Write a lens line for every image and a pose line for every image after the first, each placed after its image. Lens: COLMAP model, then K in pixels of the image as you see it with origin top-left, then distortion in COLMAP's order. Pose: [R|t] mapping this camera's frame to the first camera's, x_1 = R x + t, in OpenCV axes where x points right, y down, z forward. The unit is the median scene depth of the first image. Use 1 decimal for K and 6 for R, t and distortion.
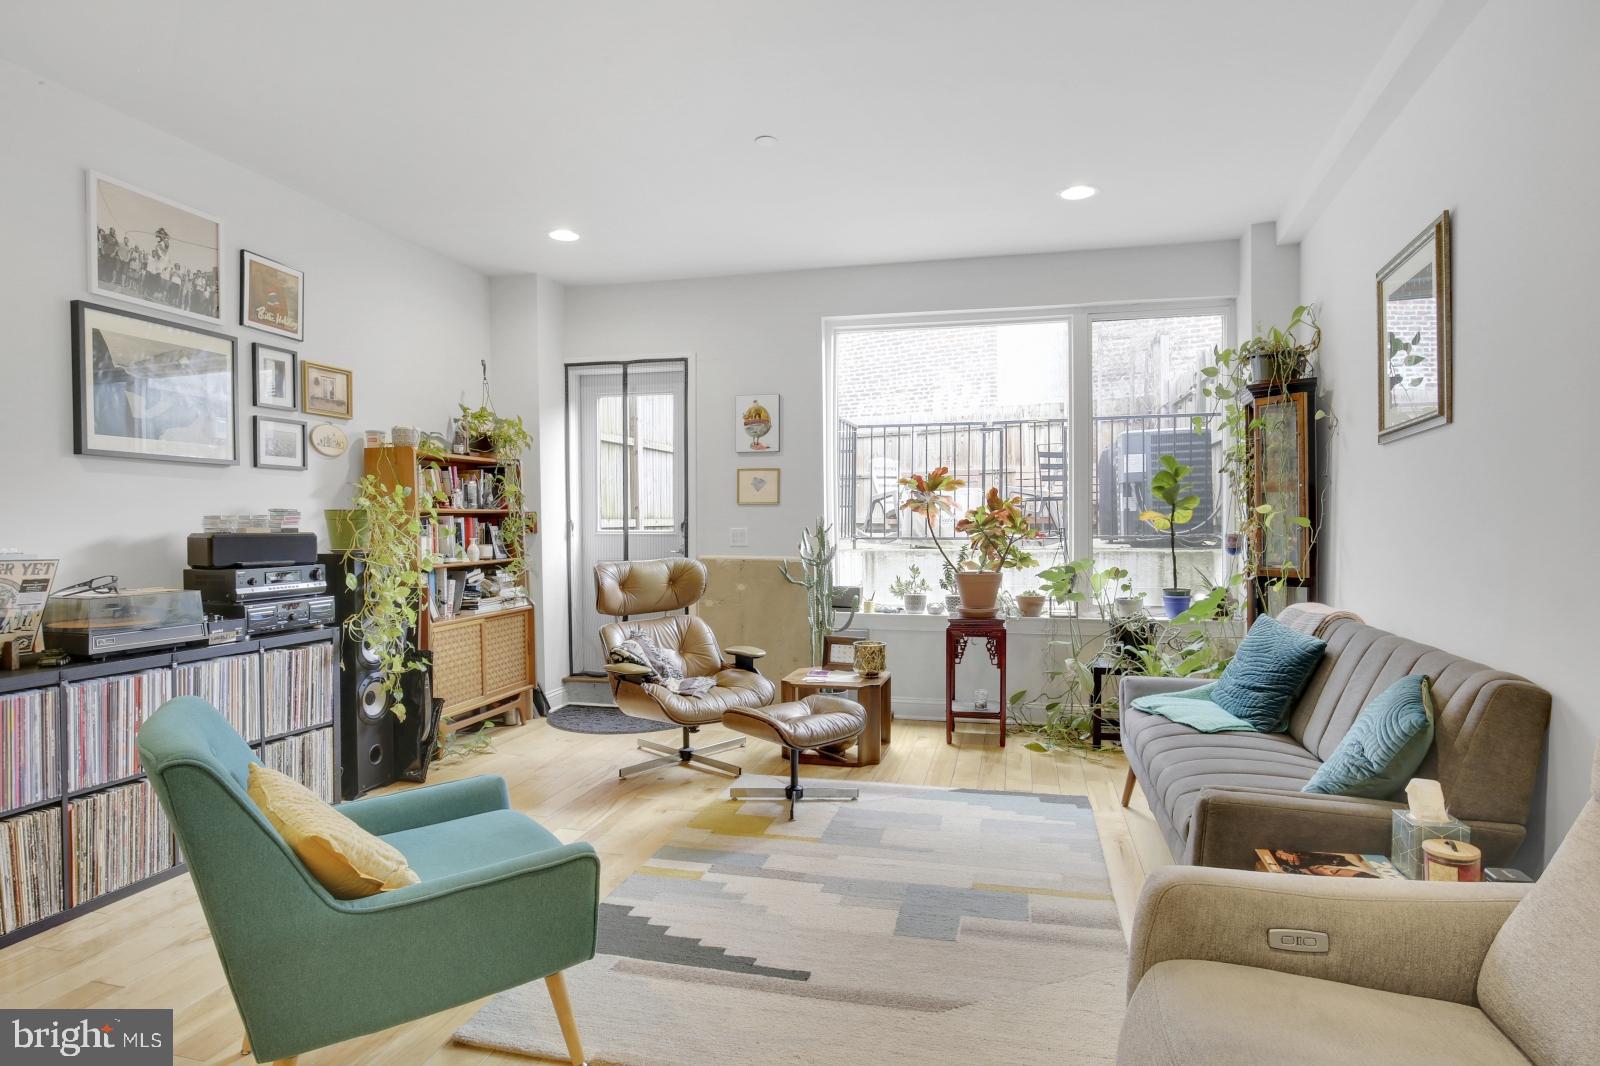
lens RADIAL K [[866.5, 0, 818.4], [0, 866.5, 530.3], [0, 0, 1]] dist [-0.027351, 0.005651]
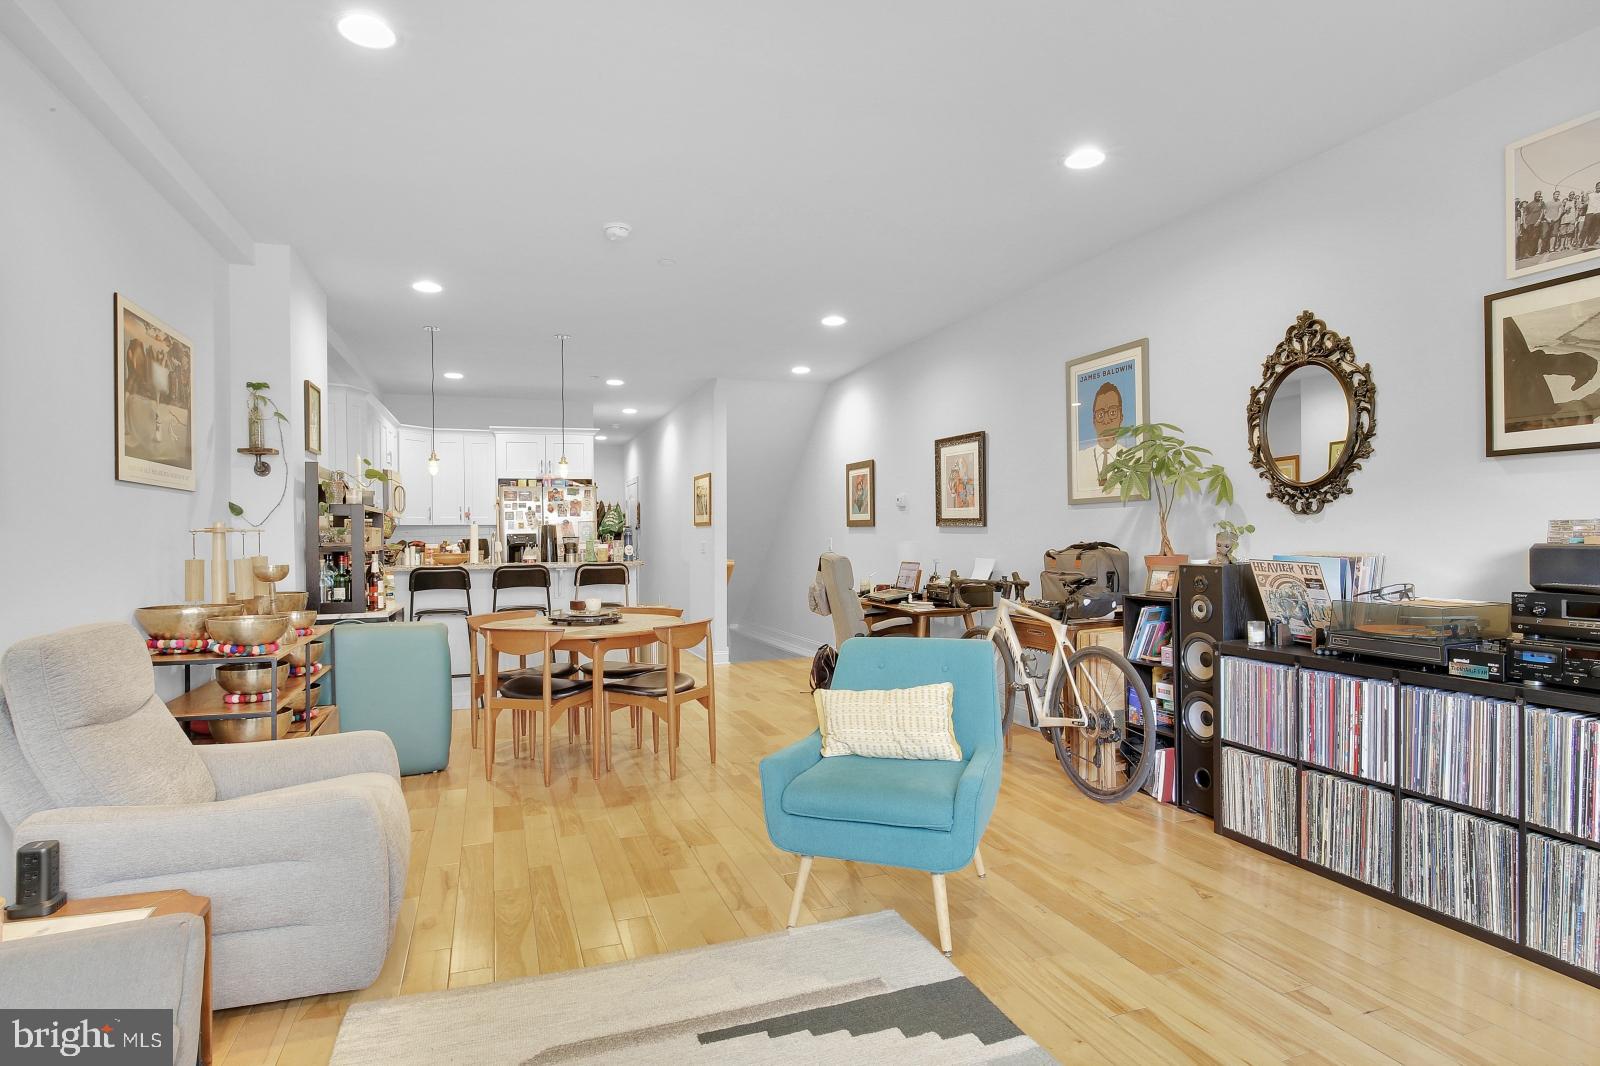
lens RADIAL K [[866.5, 0, 804.9], [0, 866.5, 531.9], [0, 0, 1]] dist [-0.027351, 0.005651]
pose [[-0.836351, 0.013139, -0.548037, 0.197069], [0.008947, 0.999907, 0.010318, -0.015355], [0.548122, 0.003726, -0.836390, 0.923153]]
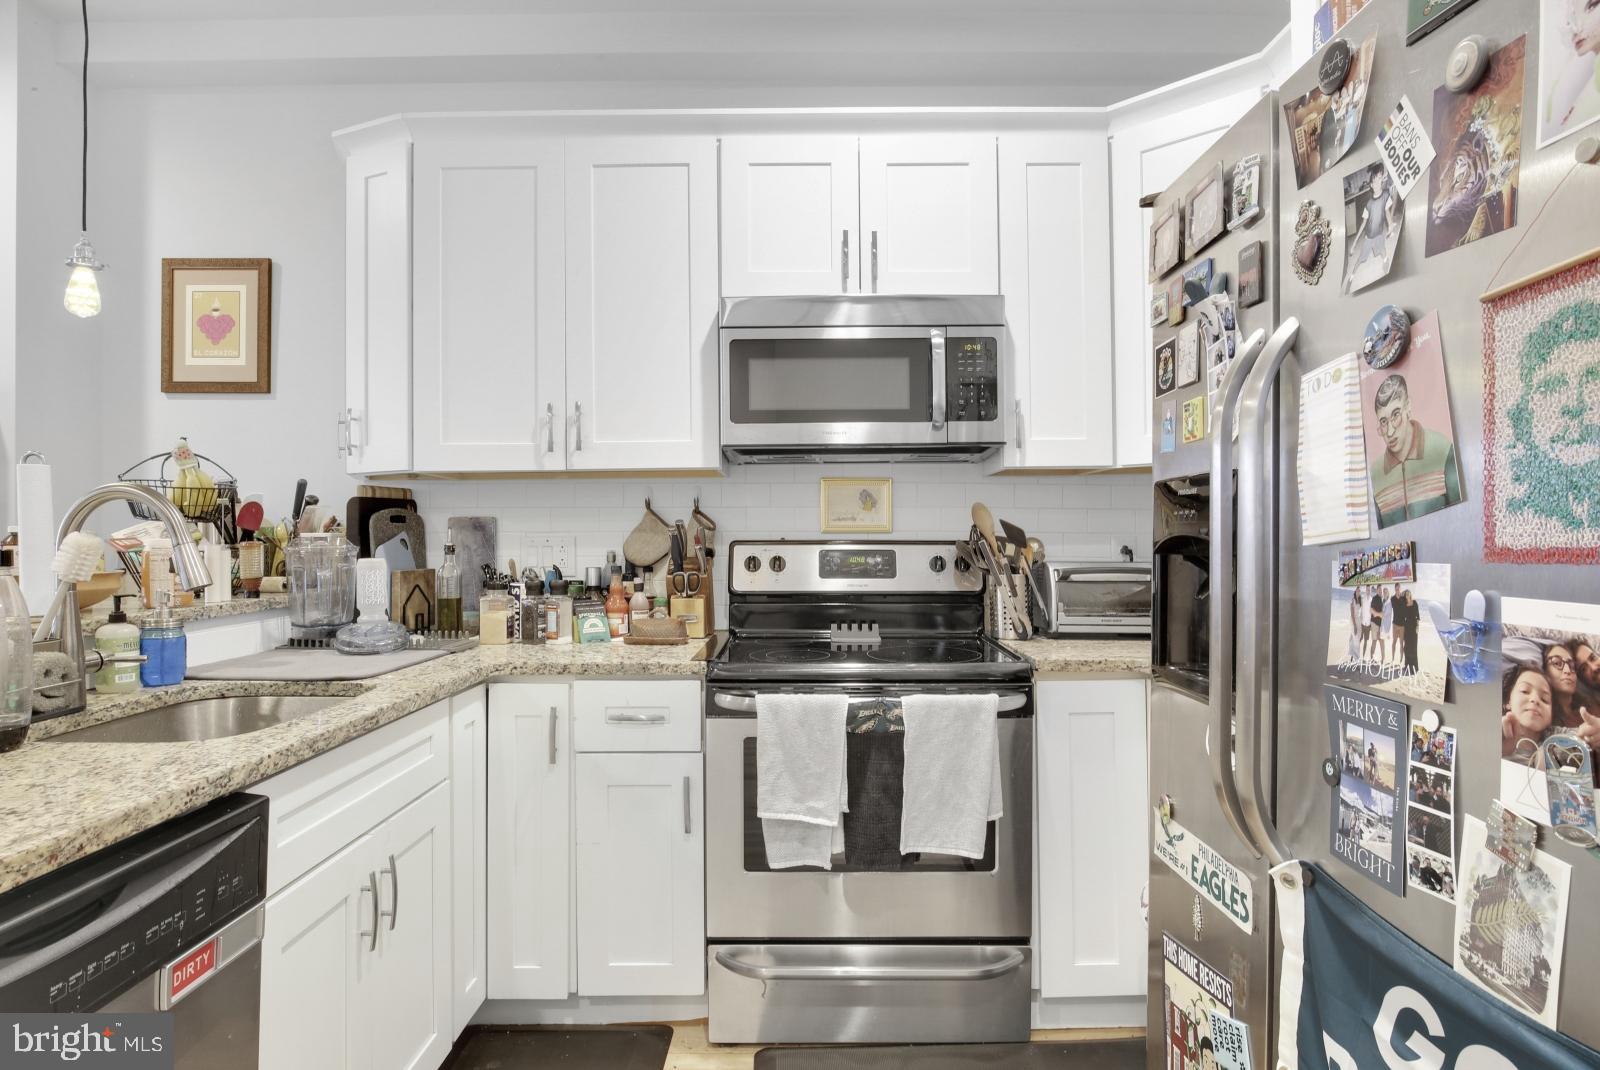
lens RADIAL K [[866.5, 0, 824.7], [0, 866.5, 534.3], [0, 0, 1]] dist [-0.027351, 0.005651]
pose [[-0.240608, 0.006384, 0.970601, -0.529757], [0.020617, 0.999786, -0.001465, 0.017584], [-0.970403, 0.019658, -0.240688, -0.737072]]
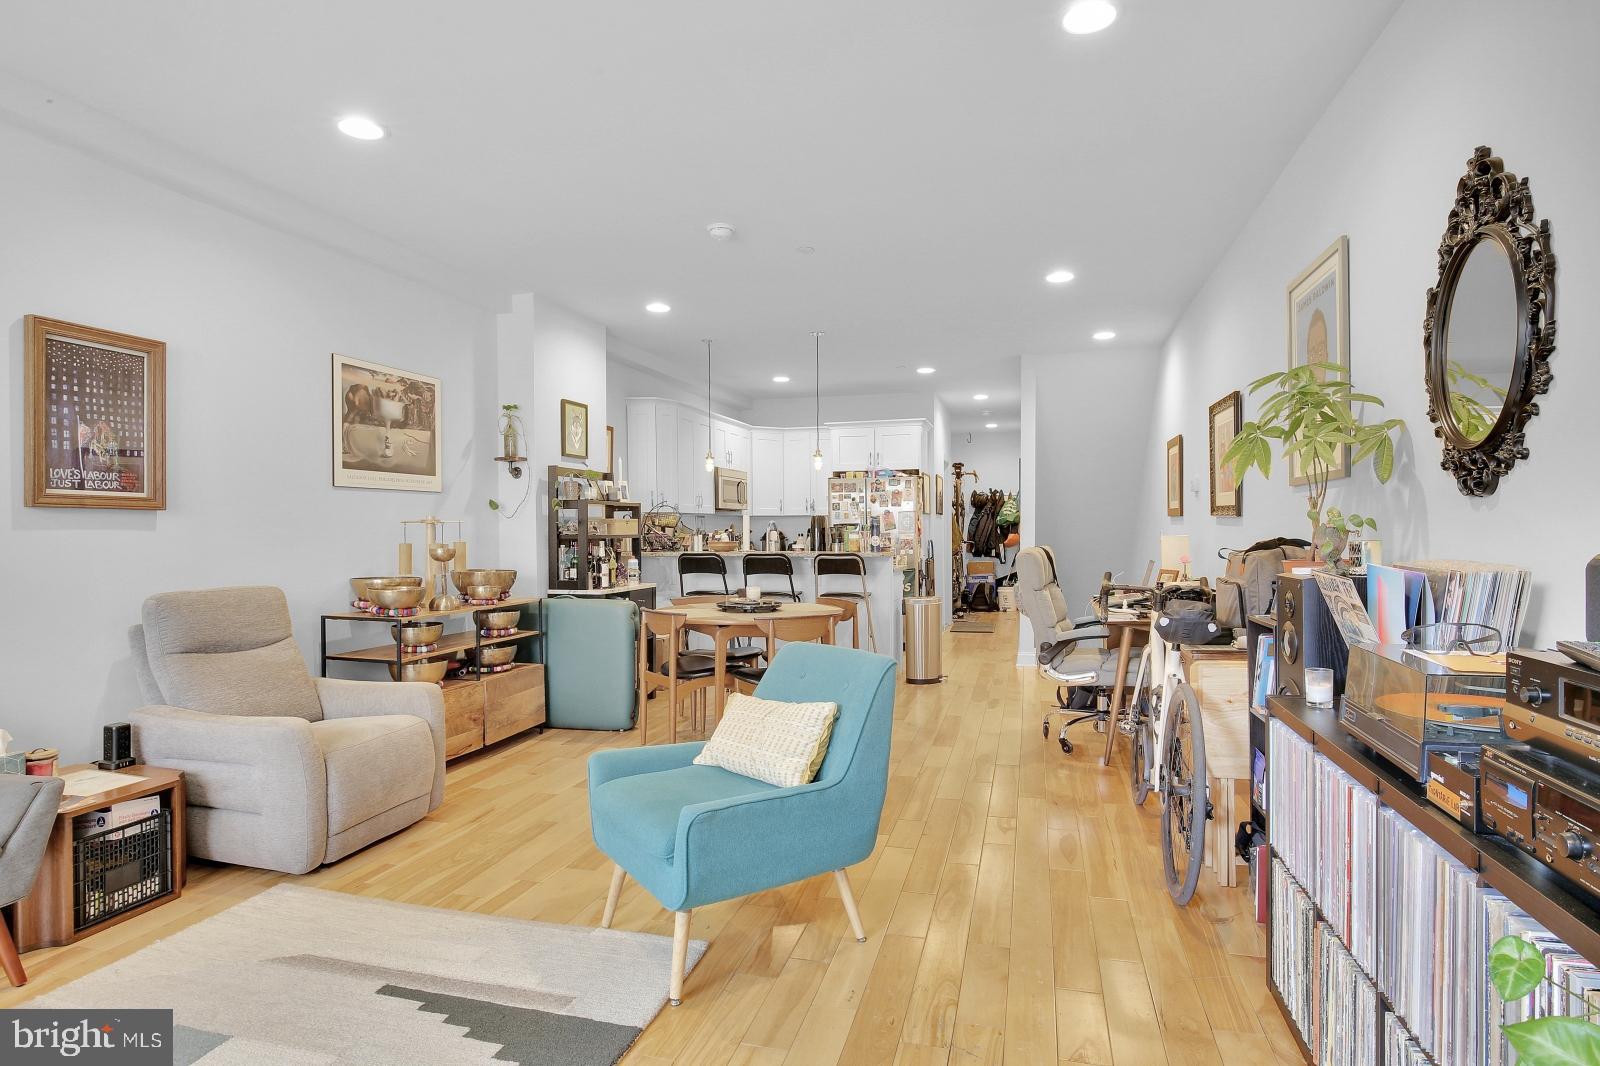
lens RADIAL K [[866.5, 0, 790.8], [0, 866.5, 530.9], [0, 0, 1]] dist [-0.027351, 0.005651]
pose [[-0.998525, 0.012057, 0.052937, -0.277329], [0.012860, 0.999807, 0.014852, -0.012044], [-0.052748, 0.015510, -0.998487, 0.993021]]
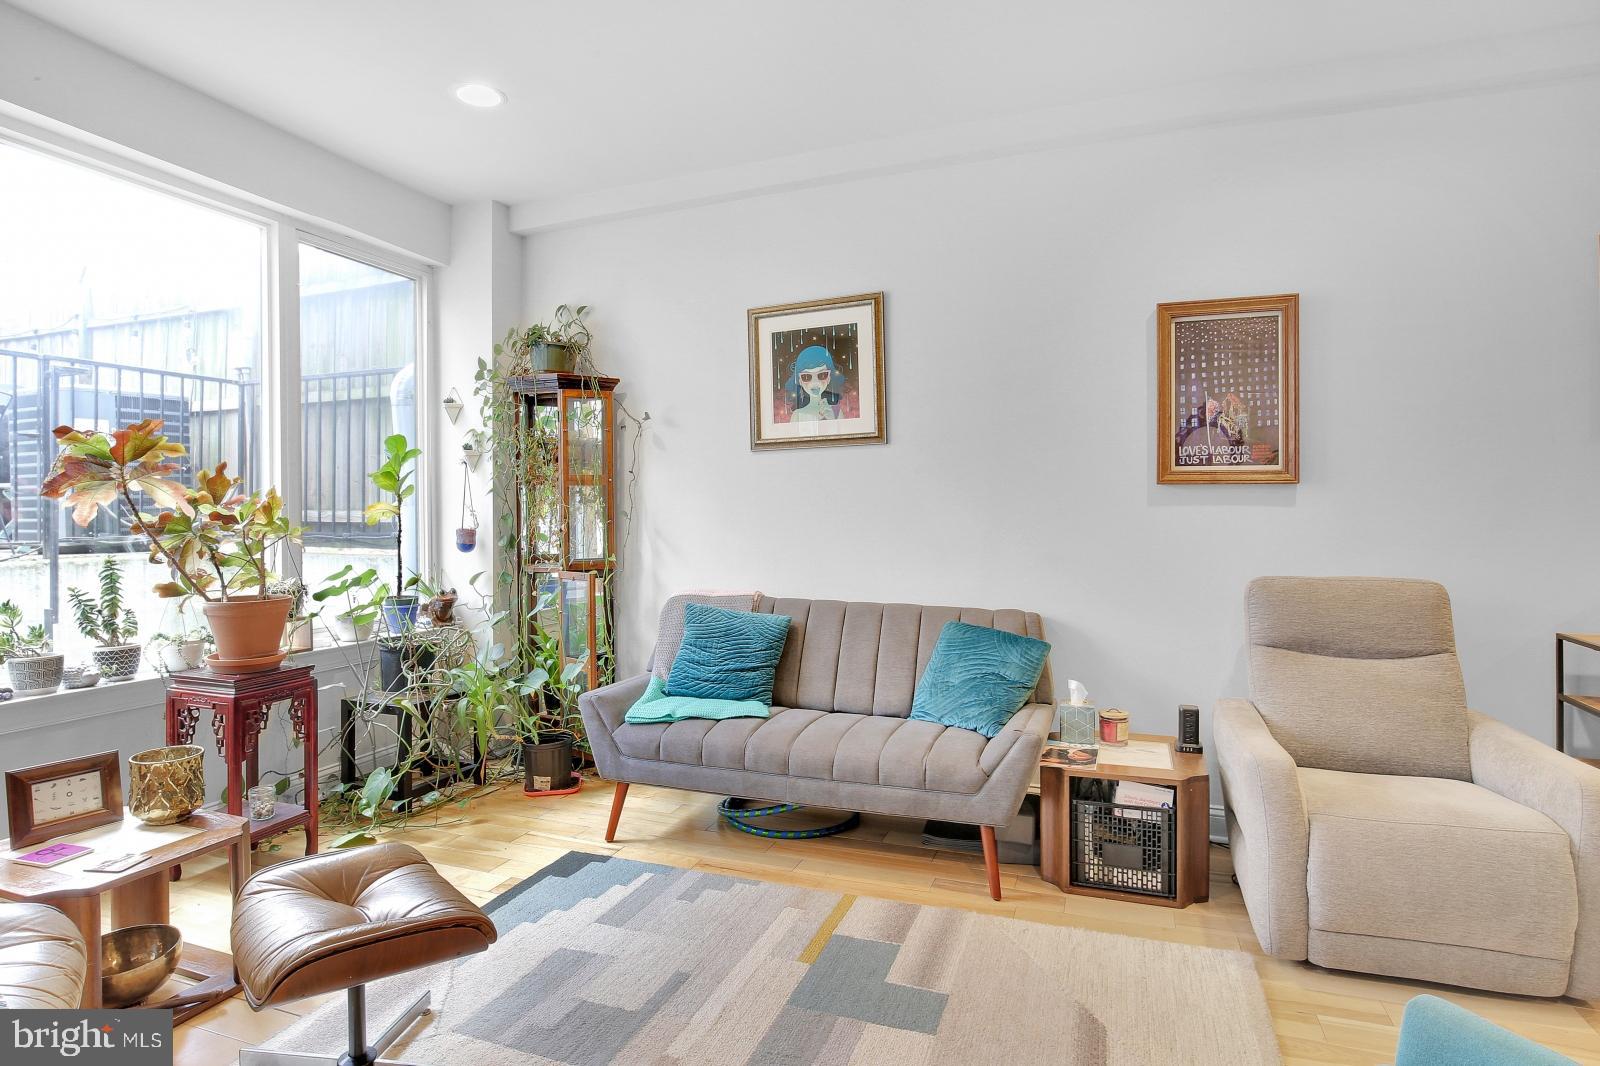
lens RADIAL K [[866.5, 0, 802.0], [0, 866.5, 510.3], [0, 0, 1]] dist [-0.027351, 0.005651]
pose [[0.115115, 0.005821, 0.993335, -0.397587], [0.012041, 0.999901, -0.007255, -0.005063], [-0.993279, 0.012795, 0.115033, 0.569405]]
